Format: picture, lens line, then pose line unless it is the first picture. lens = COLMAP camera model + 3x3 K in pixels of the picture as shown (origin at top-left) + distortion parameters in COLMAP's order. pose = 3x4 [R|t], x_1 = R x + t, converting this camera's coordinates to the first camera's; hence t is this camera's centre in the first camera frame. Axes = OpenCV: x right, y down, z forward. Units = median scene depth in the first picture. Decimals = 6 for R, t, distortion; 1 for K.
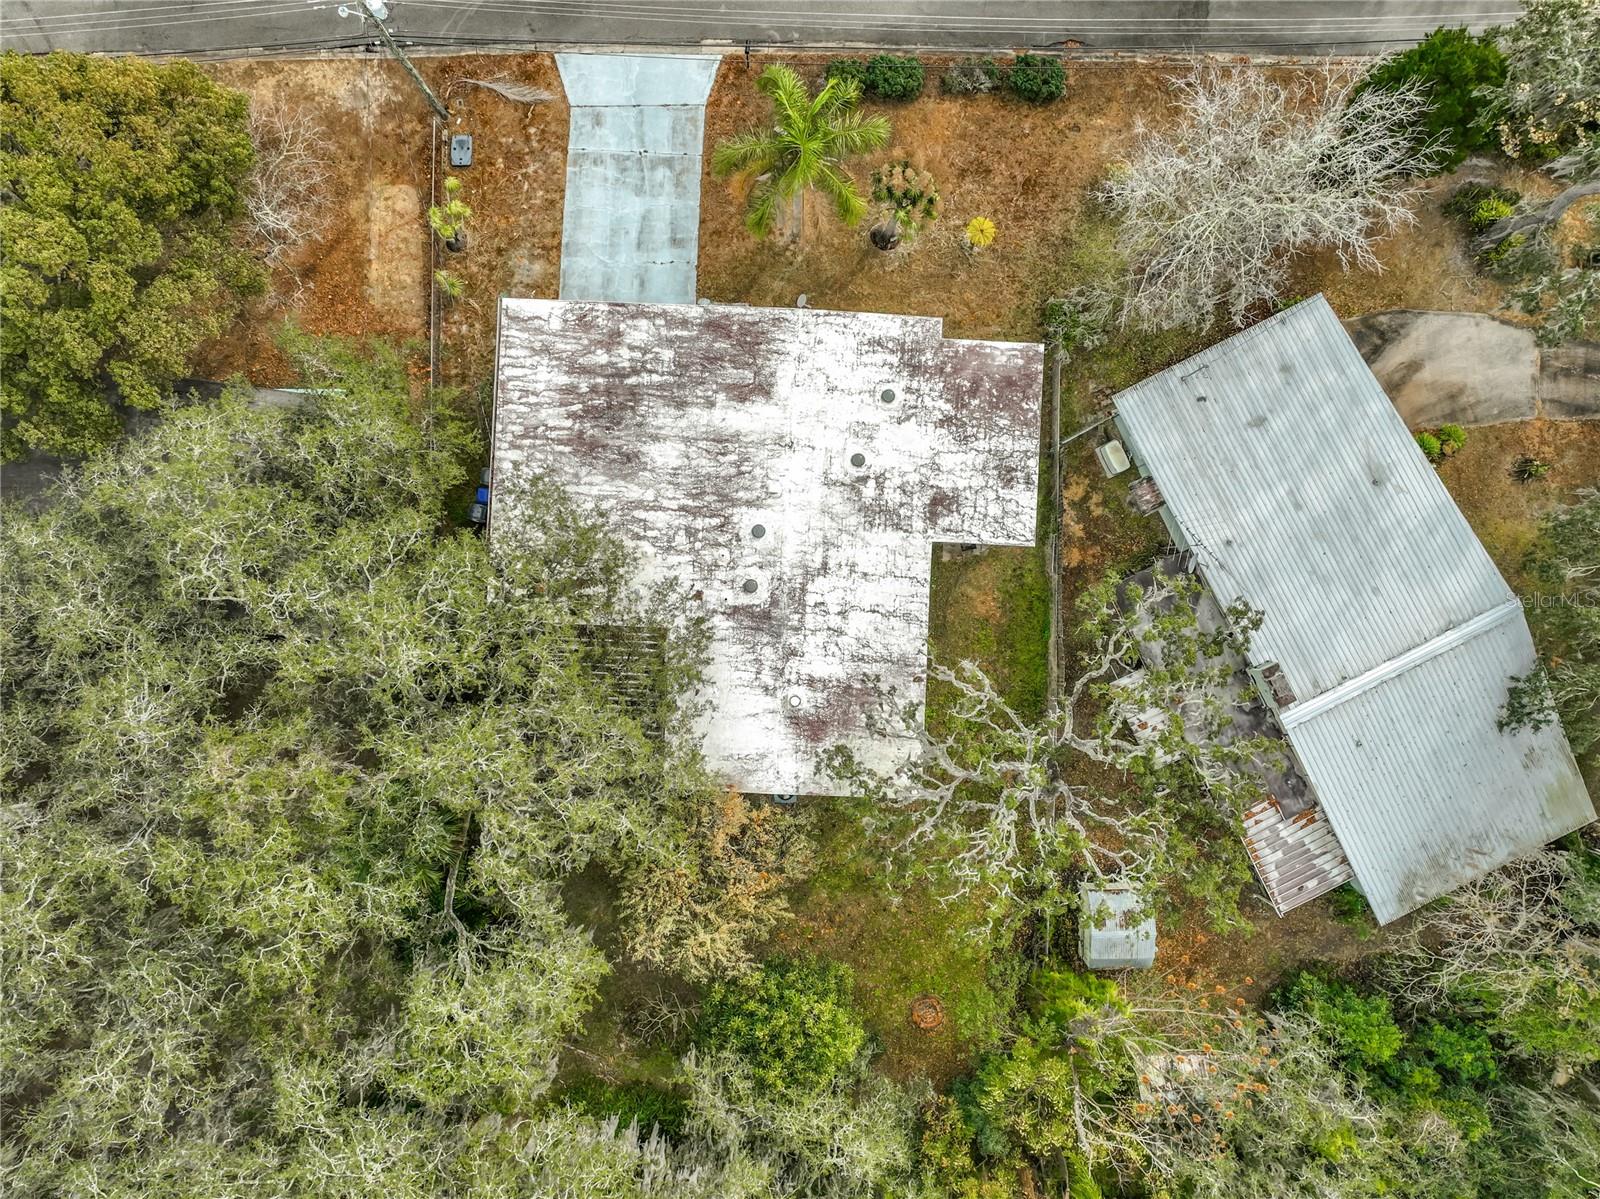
lens RADIAL K [[1125.8, 0, 800.0], [0, 1125.8, 599.5], [0, 0, 1]] dist [0.007130, -0.001577]
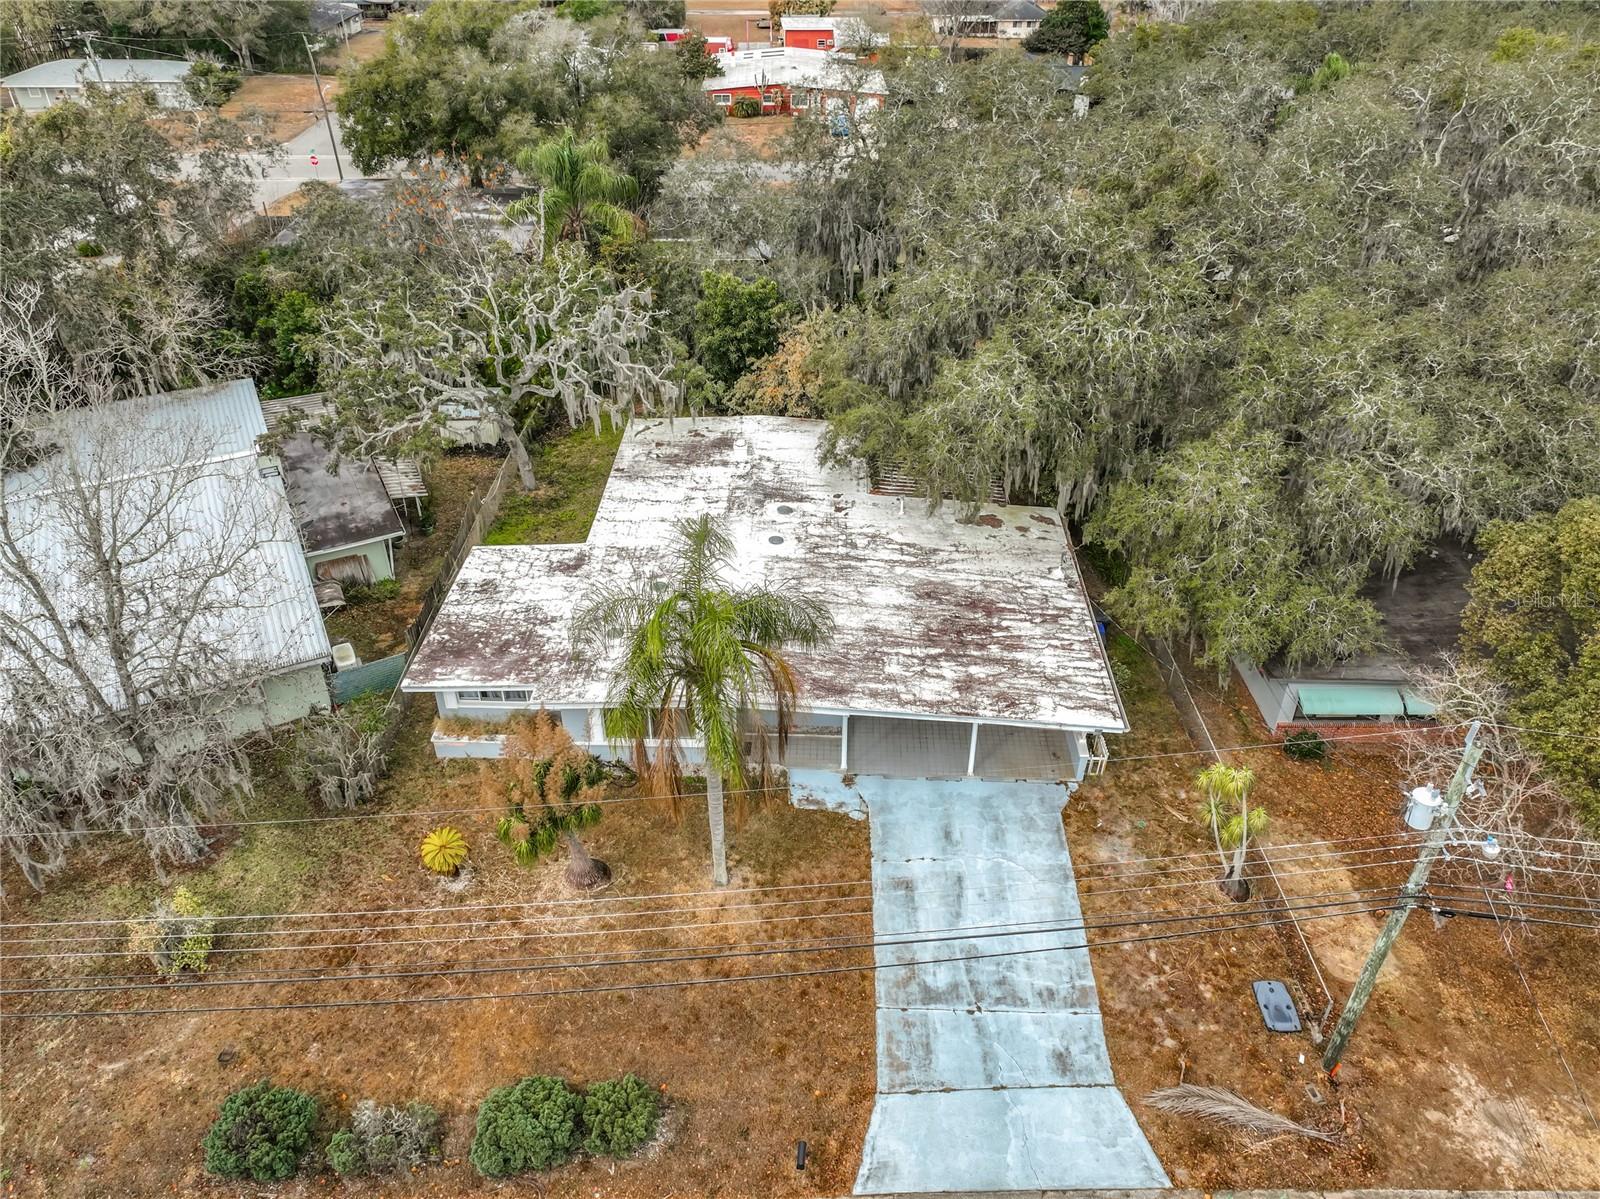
lens RADIAL K [[1122.8, 0, 811.4], [0, 1122.8, 619.2], [0, 0, 1]] dist [0.006863, -0.001718]
pose [[-0.999724, 0.007815, -0.022158, -0.044653], [-0.022714, -0.562692, 0.826355, -0.842254], [-0.006010, 0.826630, 0.562714, 0.538578]]
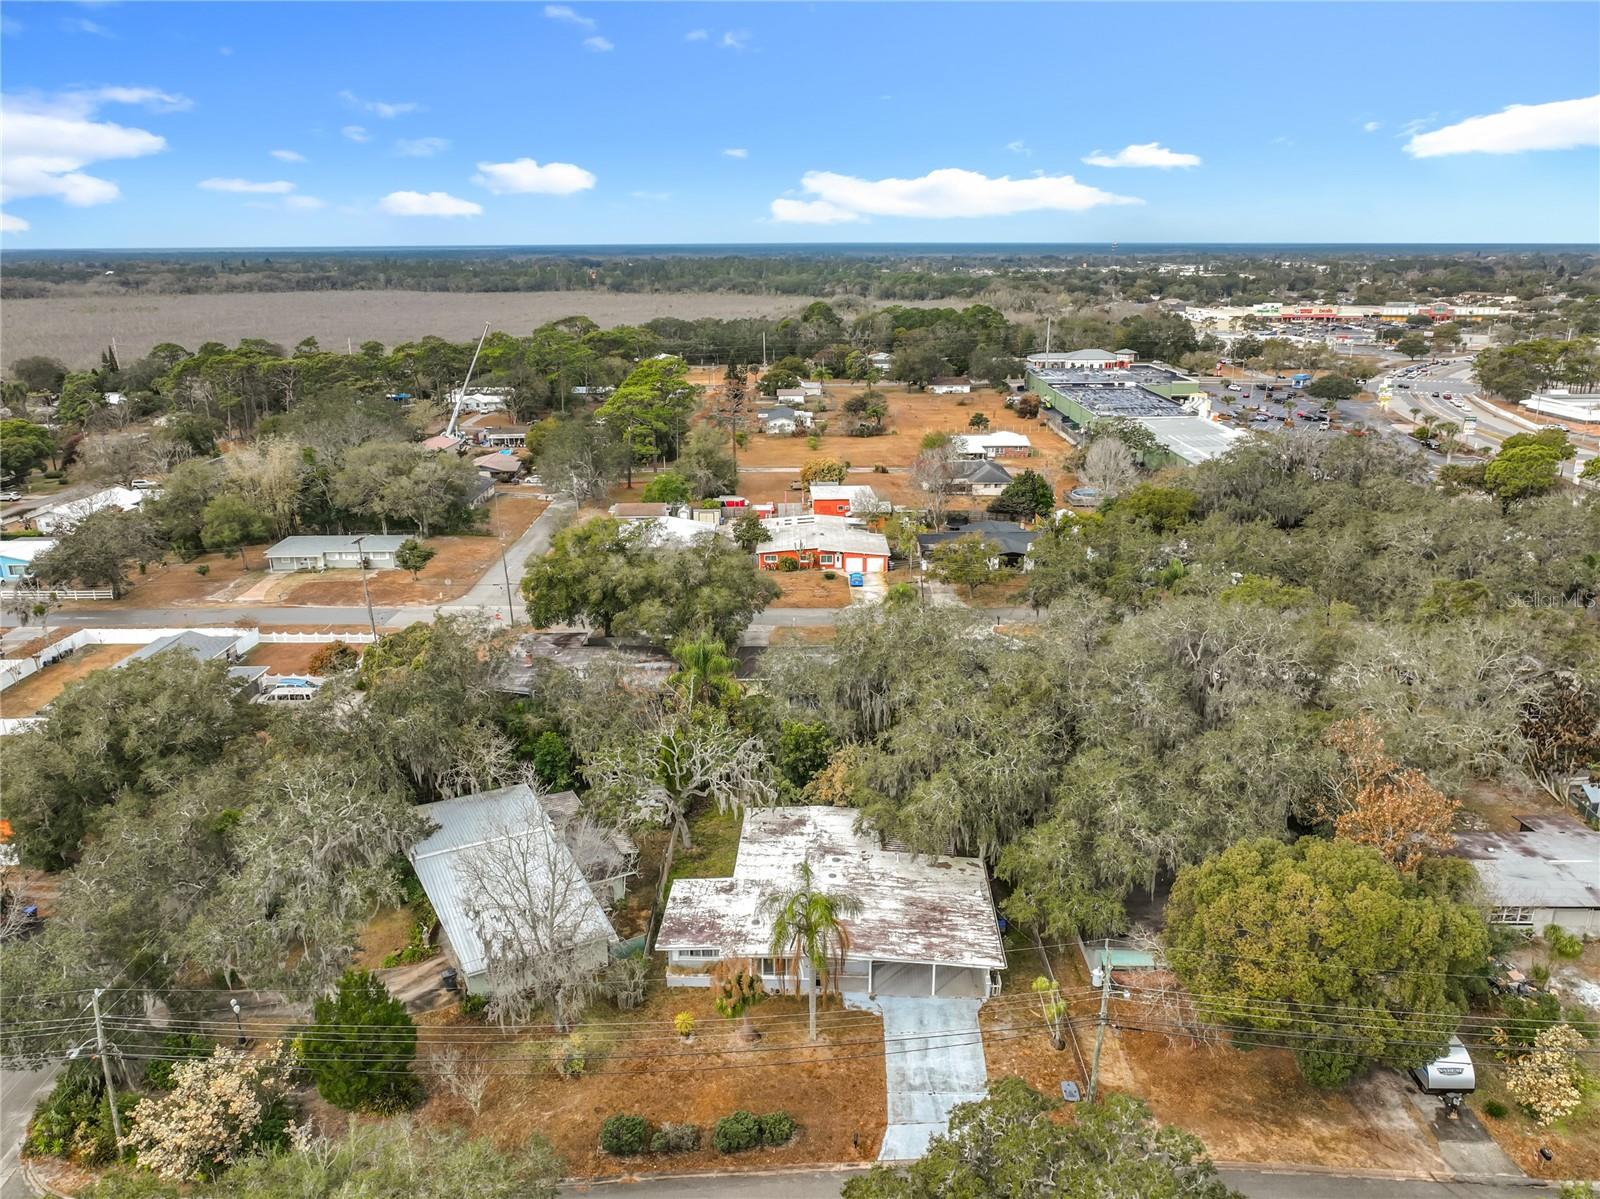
lens RADIAL K [[1154.5, 0, 813.6], [0, 1154.5, 562.4], [0, 0, 1]] dist [0.002493, -0.002964]
pose [[-0.999891, 0.004090, -0.014194, 0.015827], [-0.014762, -0.242131, 0.970131, -1.677661], [0.000531, 0.970235, 0.242165, 0.089995]]
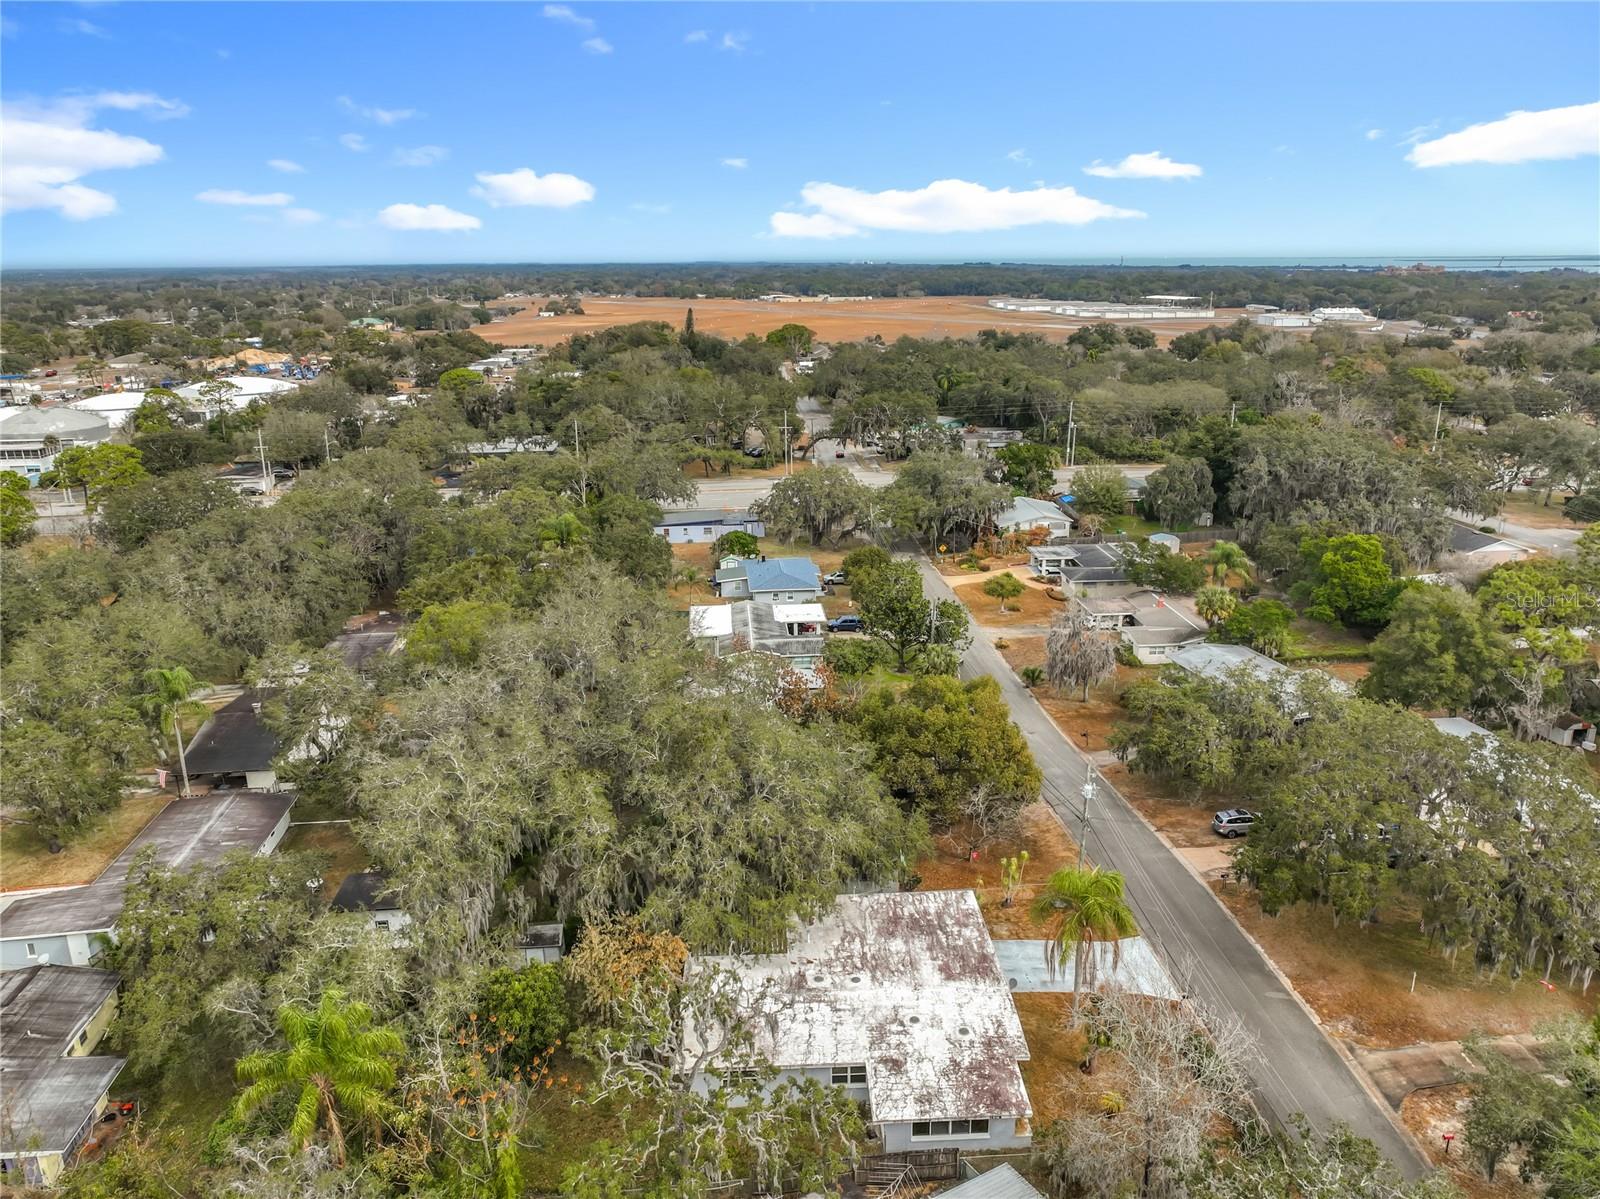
lens RADIAL K [[1122.8, 0, 811.4], [0, 1122.8, 619.2], [0, 0, 1]] dist [0.006863, -0.001718]
pose [[0.090902, 0.293500, -0.951627, 1.241079], [-0.995223, 0.060944, -0.076270, 0.083550], [0.035611, 0.954014, 0.297638, 0.088395]]
